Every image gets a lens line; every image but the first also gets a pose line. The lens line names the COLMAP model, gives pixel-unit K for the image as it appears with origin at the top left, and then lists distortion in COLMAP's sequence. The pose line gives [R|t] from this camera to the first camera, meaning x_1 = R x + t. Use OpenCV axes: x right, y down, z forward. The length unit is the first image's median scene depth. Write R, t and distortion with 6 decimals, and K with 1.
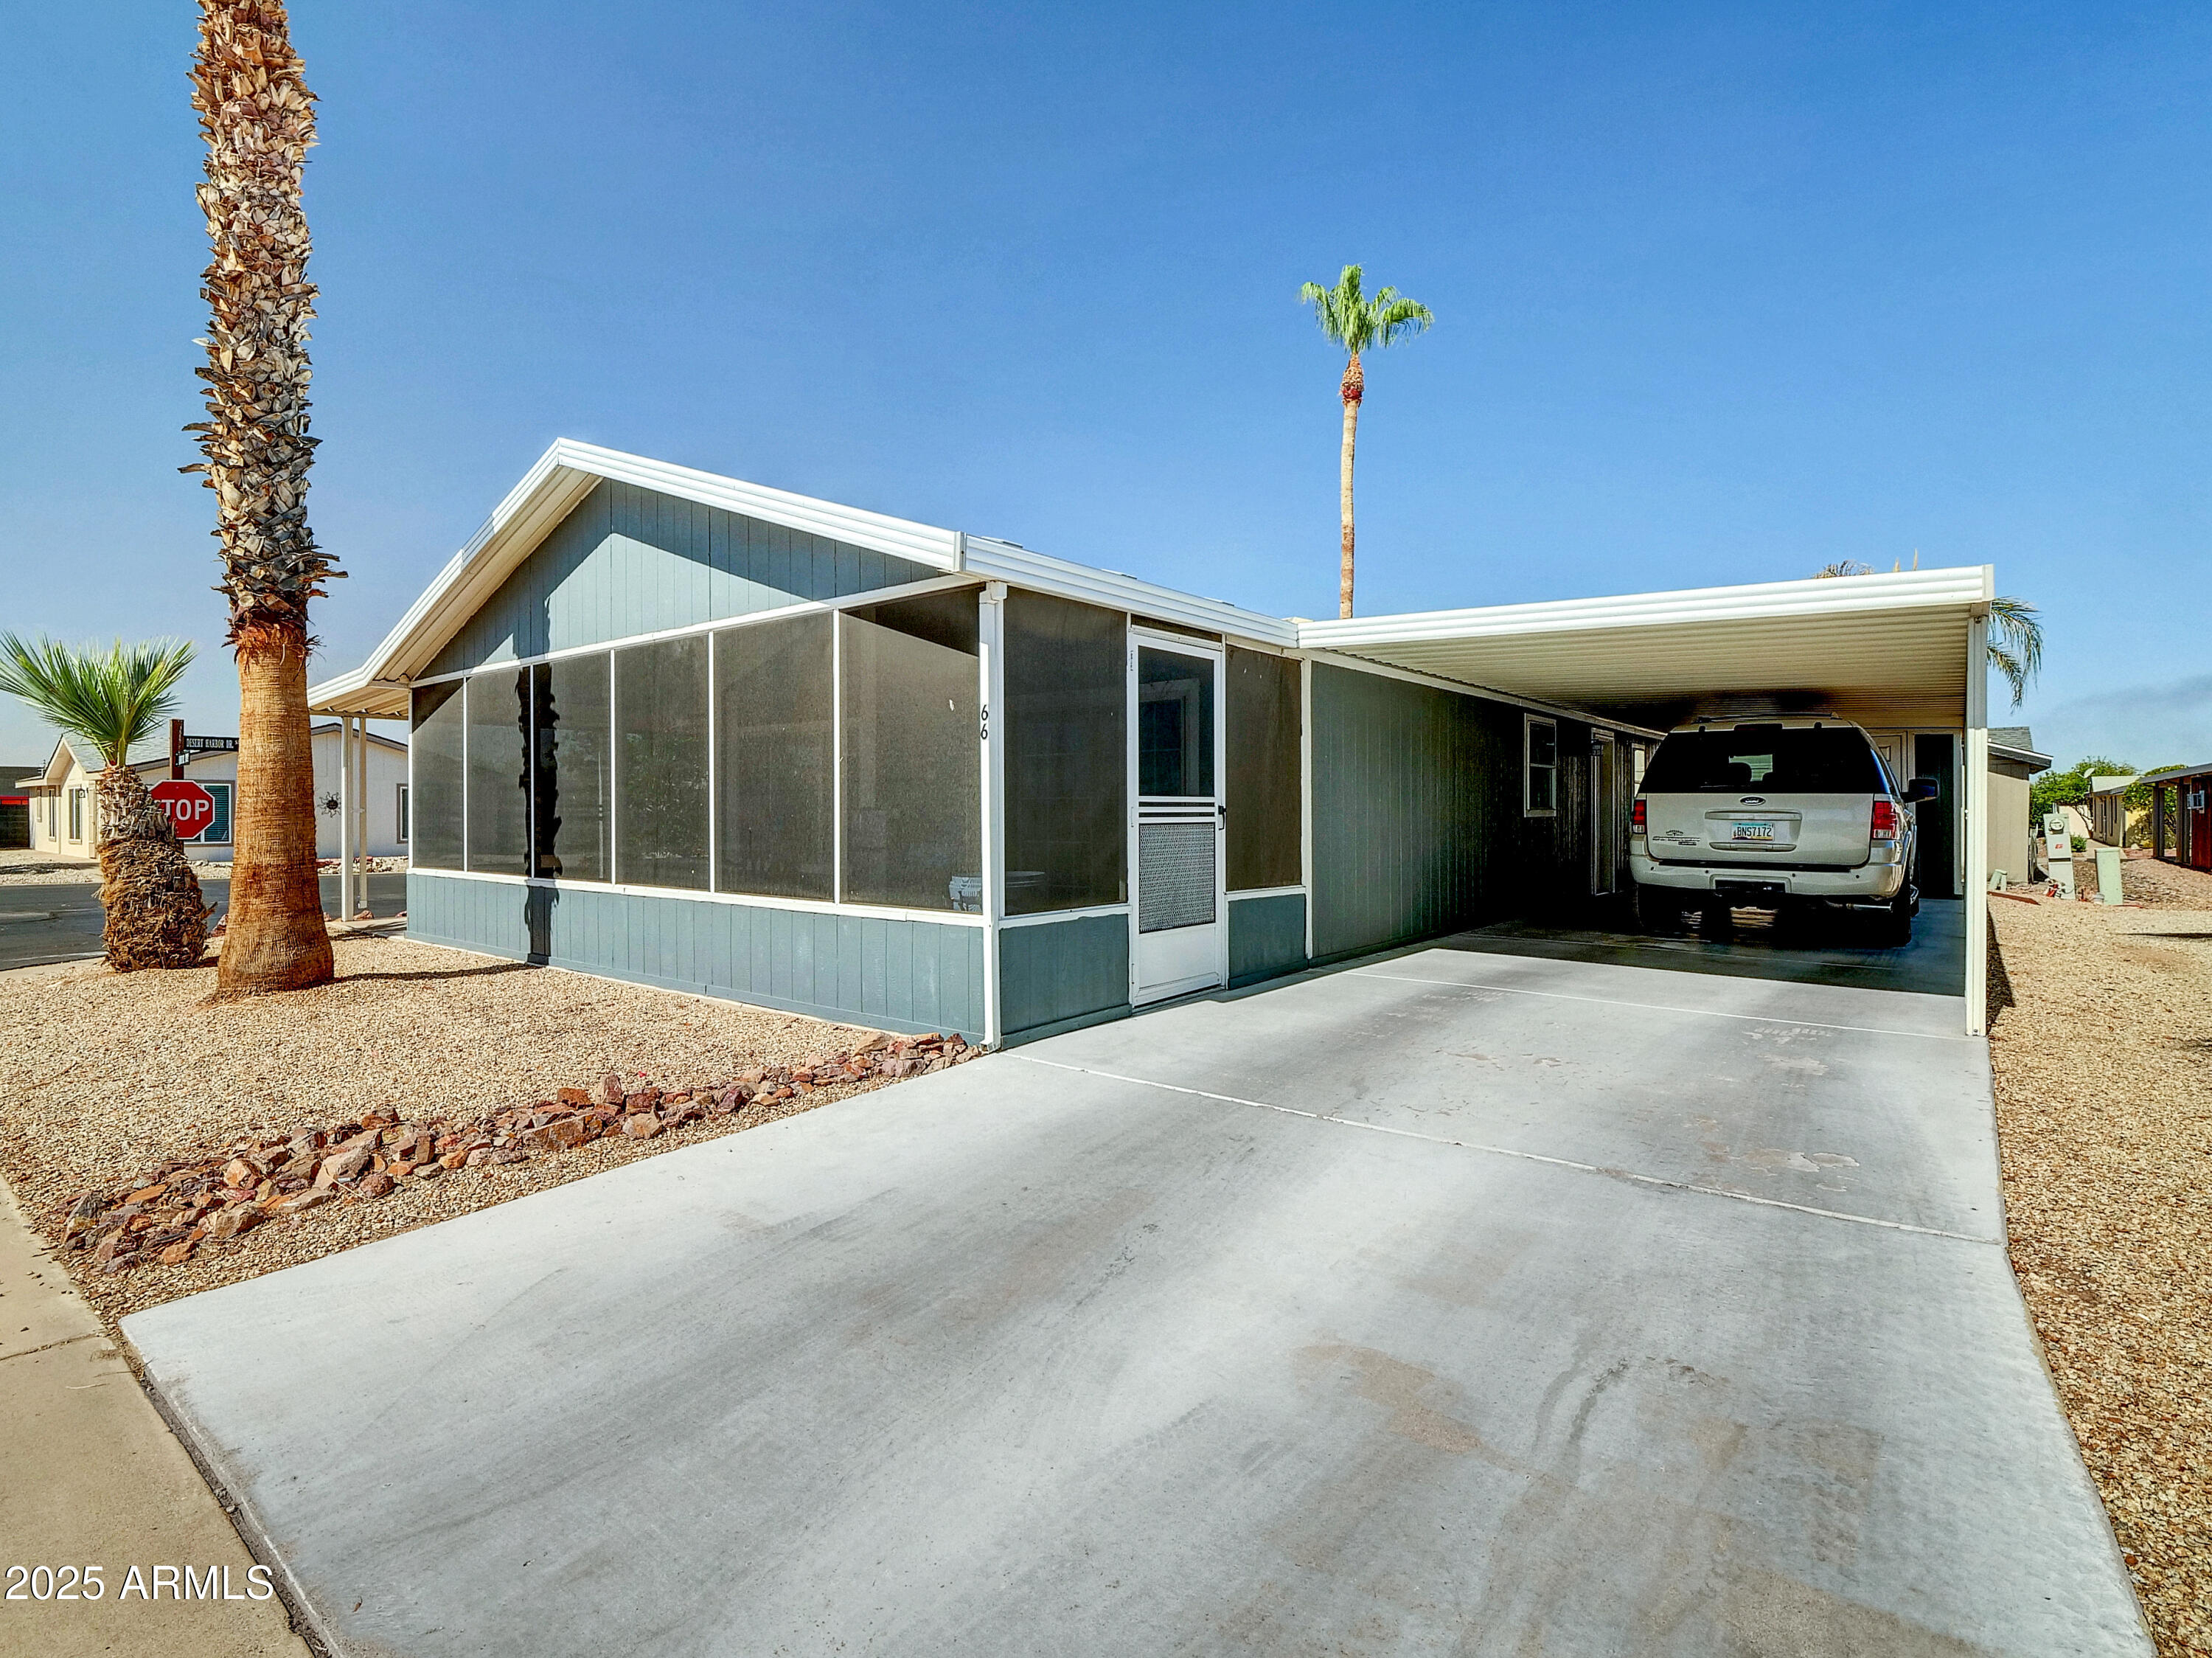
lens RADIAL K [[1088.5, 0, 1101.7], [0, 1088.5, 813.7], [0, 0, 1]] dist [0.003957, -0.018326]
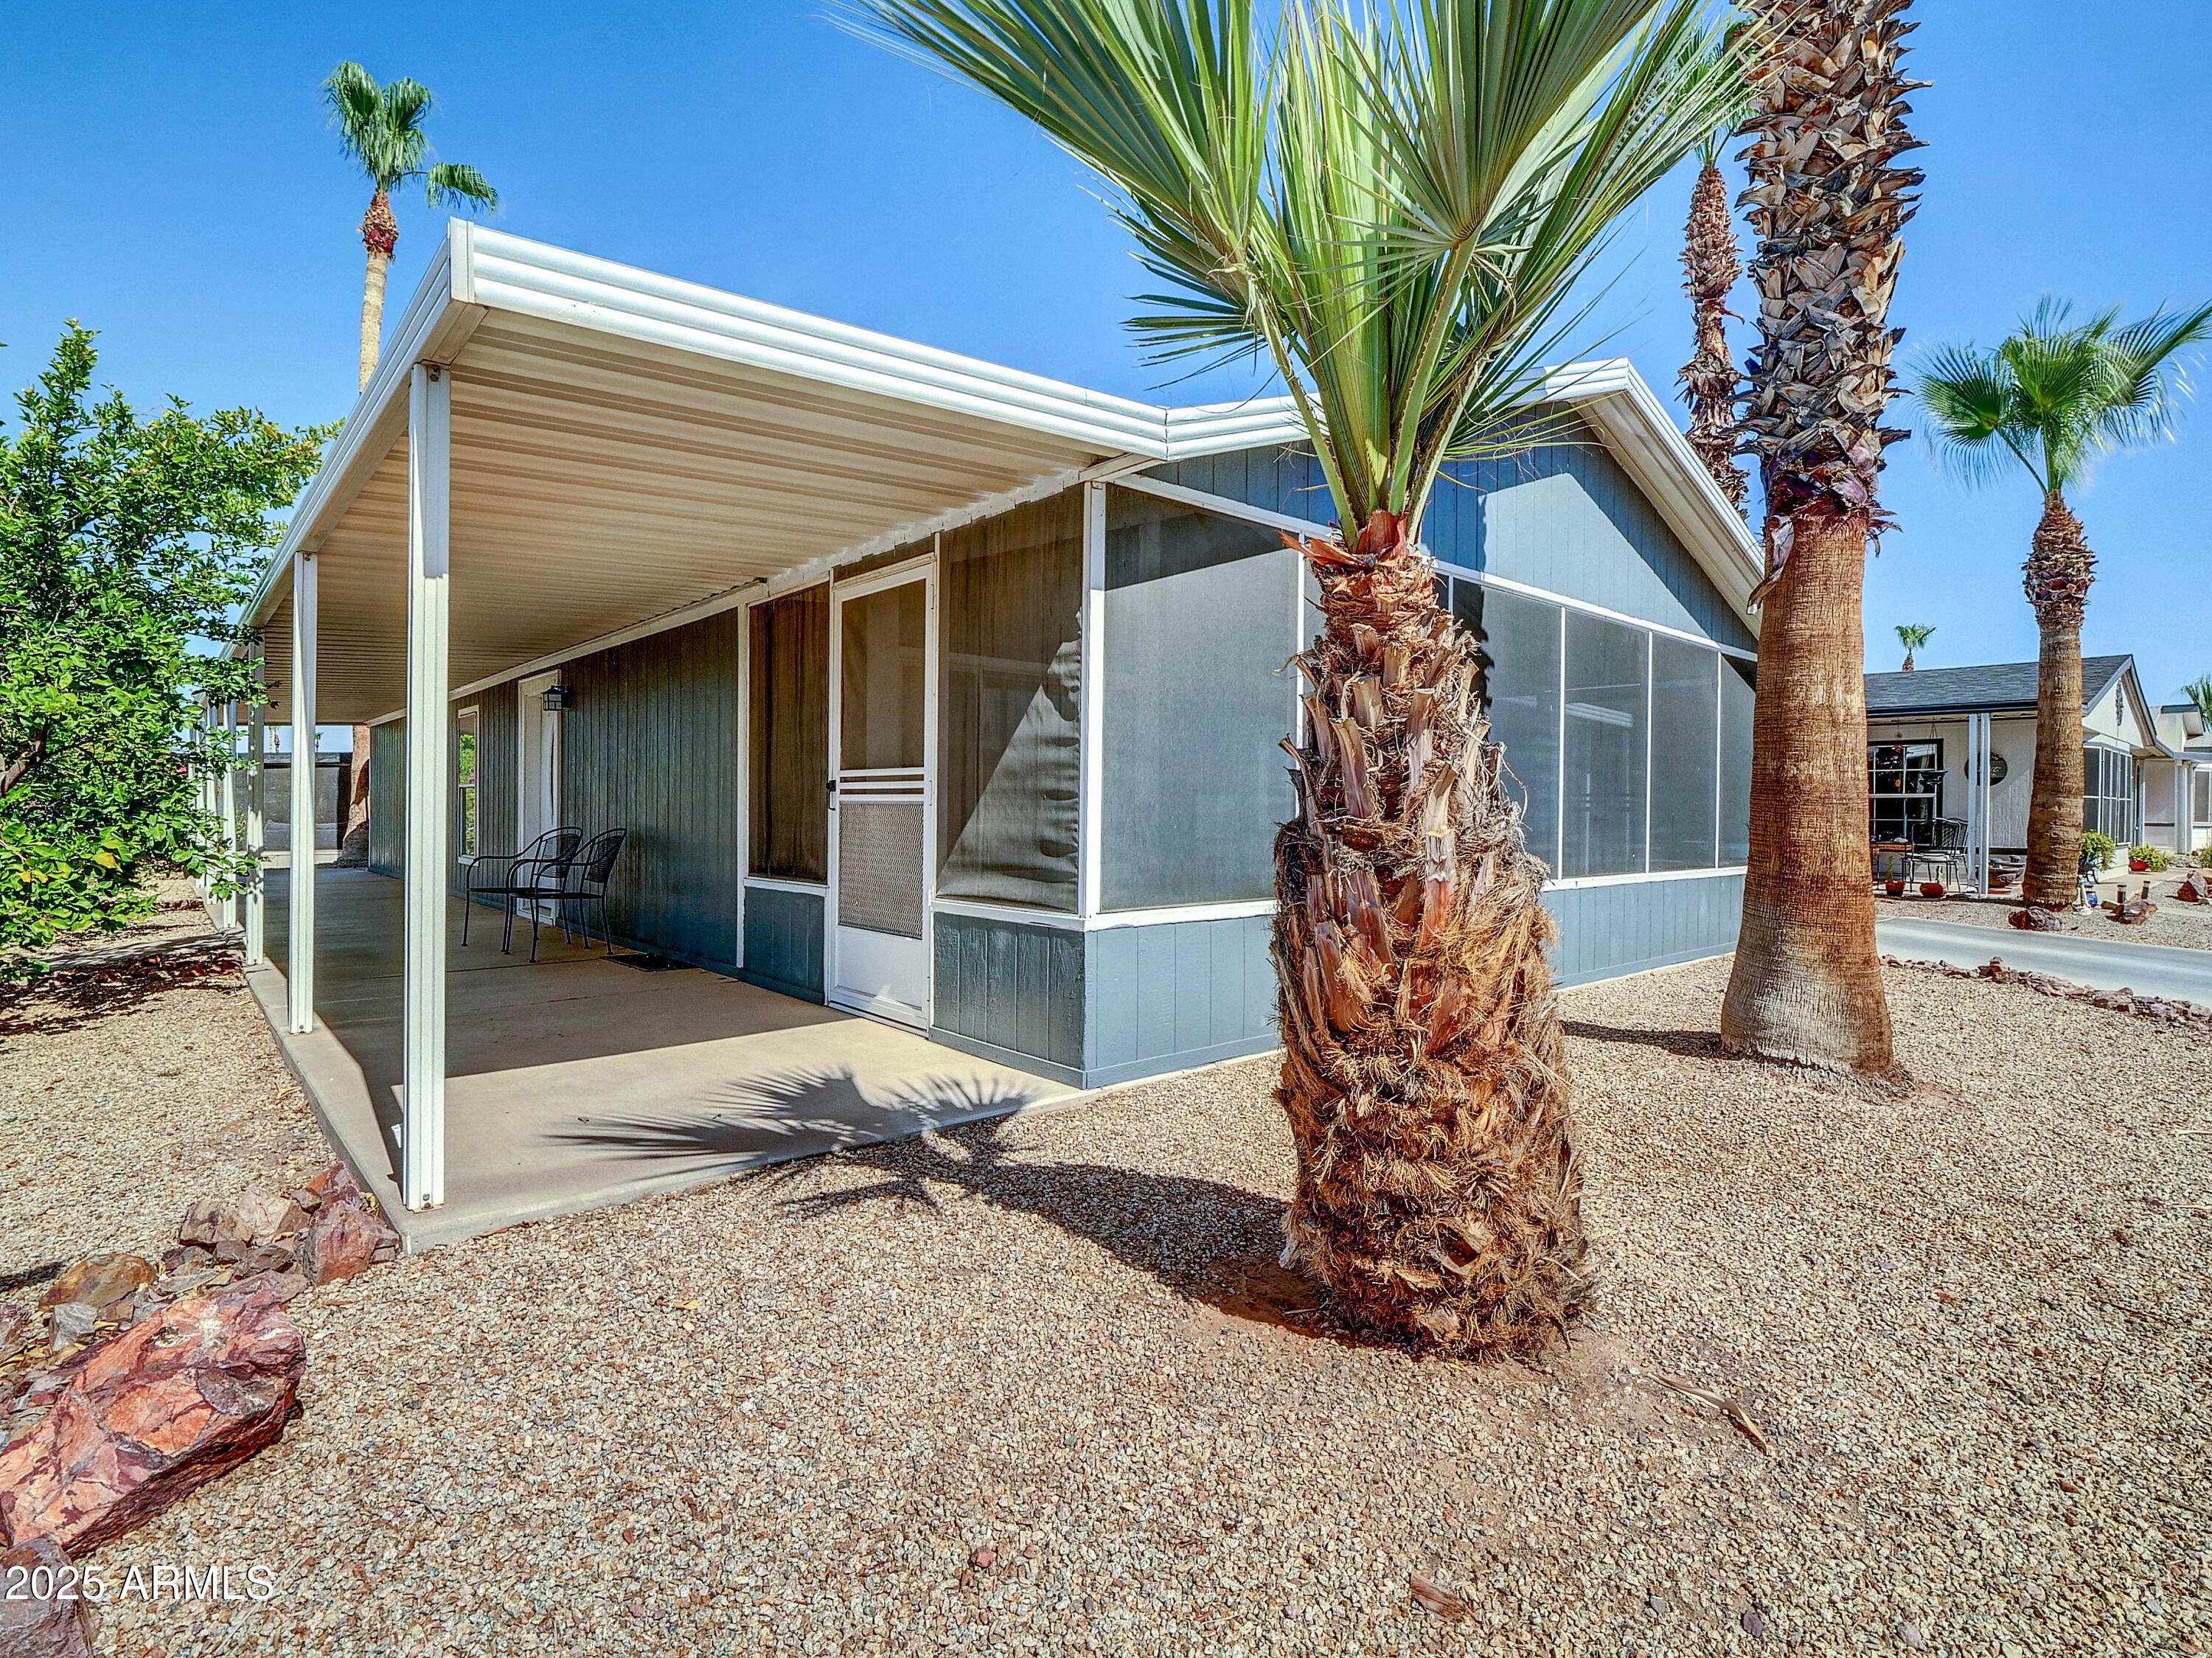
lens RADIAL K [[1088.3, 0, 1101.7], [0, 1088.3, 813.7], [0, 0, 1]] dist [0.003957, -0.018326]
pose [[0.171261, -0.002372, 0.985223, -1.366560], [-0.009068, 0.999951, 0.003984, 0.013547], [-0.985184, -0.009617, 0.171231, 1.214743]]
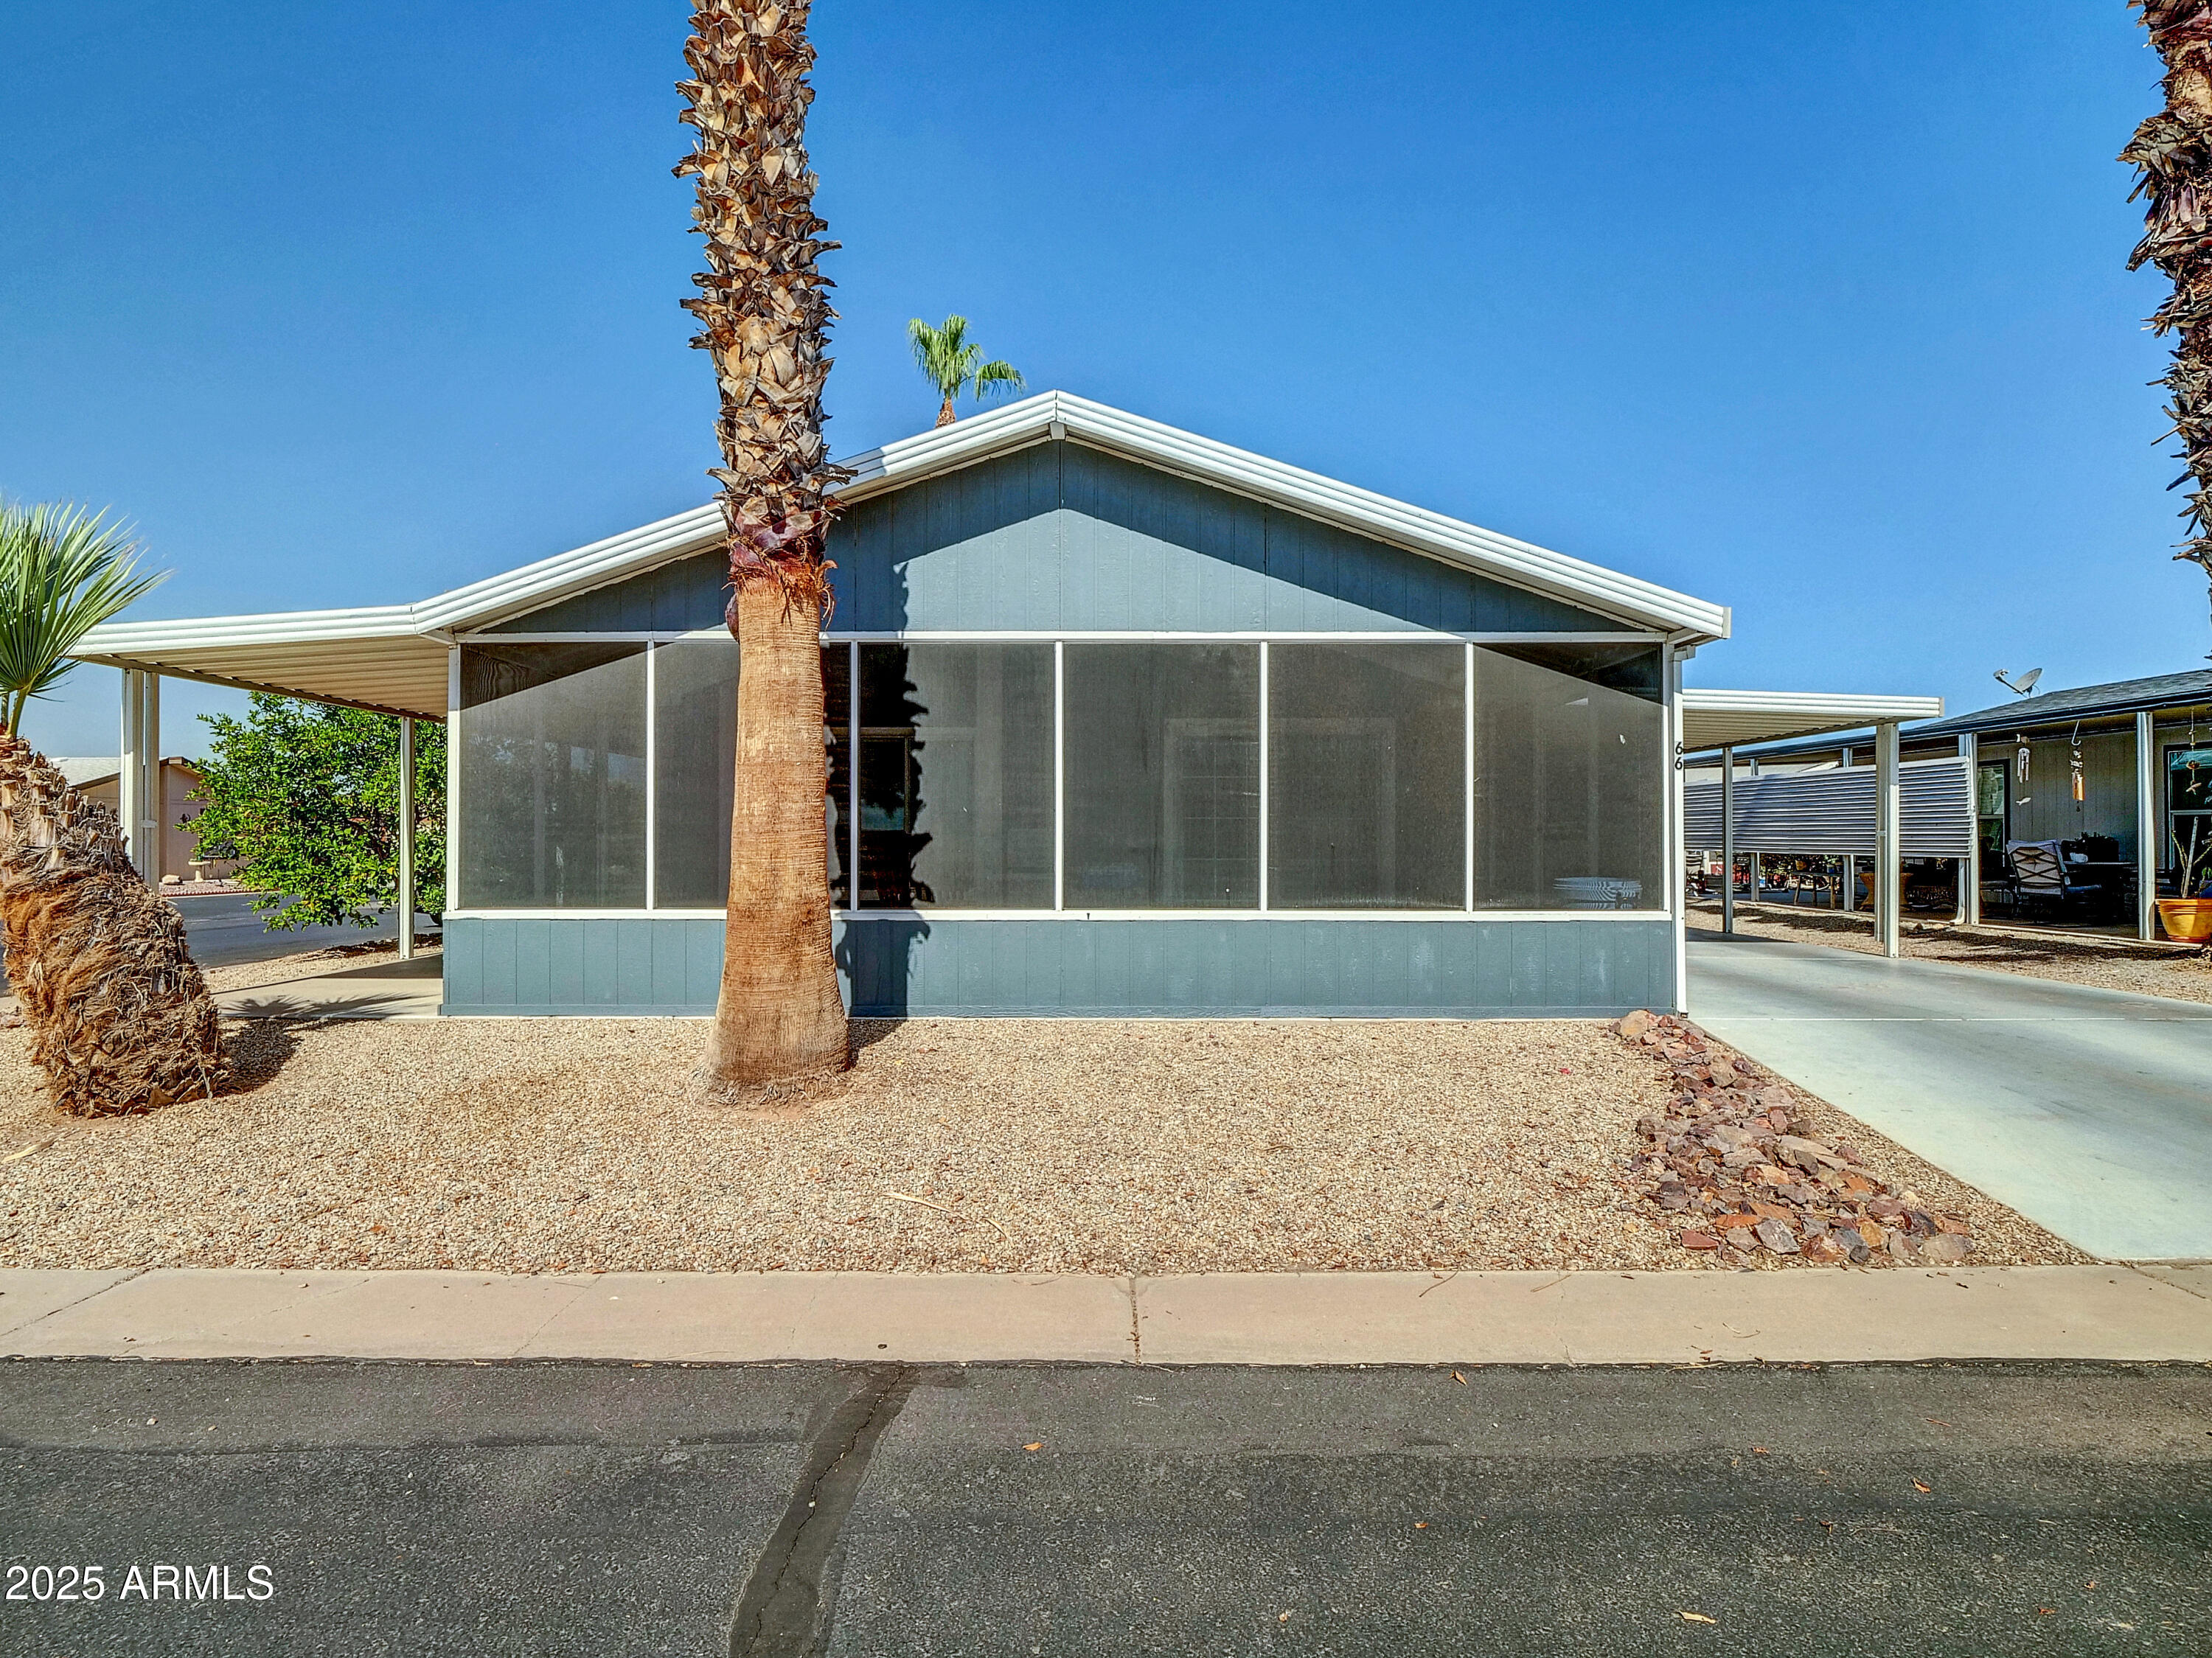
lens RADIAL K [[1088.3, 0, 1101.7], [0, 1088.3, 813.7], [0, 0, 1]] dist [0.003957, -0.018326]
pose [[0.783377, 0.013481, 0.621401, -0.968229], [-0.000015, 0.999765, -0.021670, 0.006942], [-0.621547, 0.016967, 0.783193, 0.297946]]
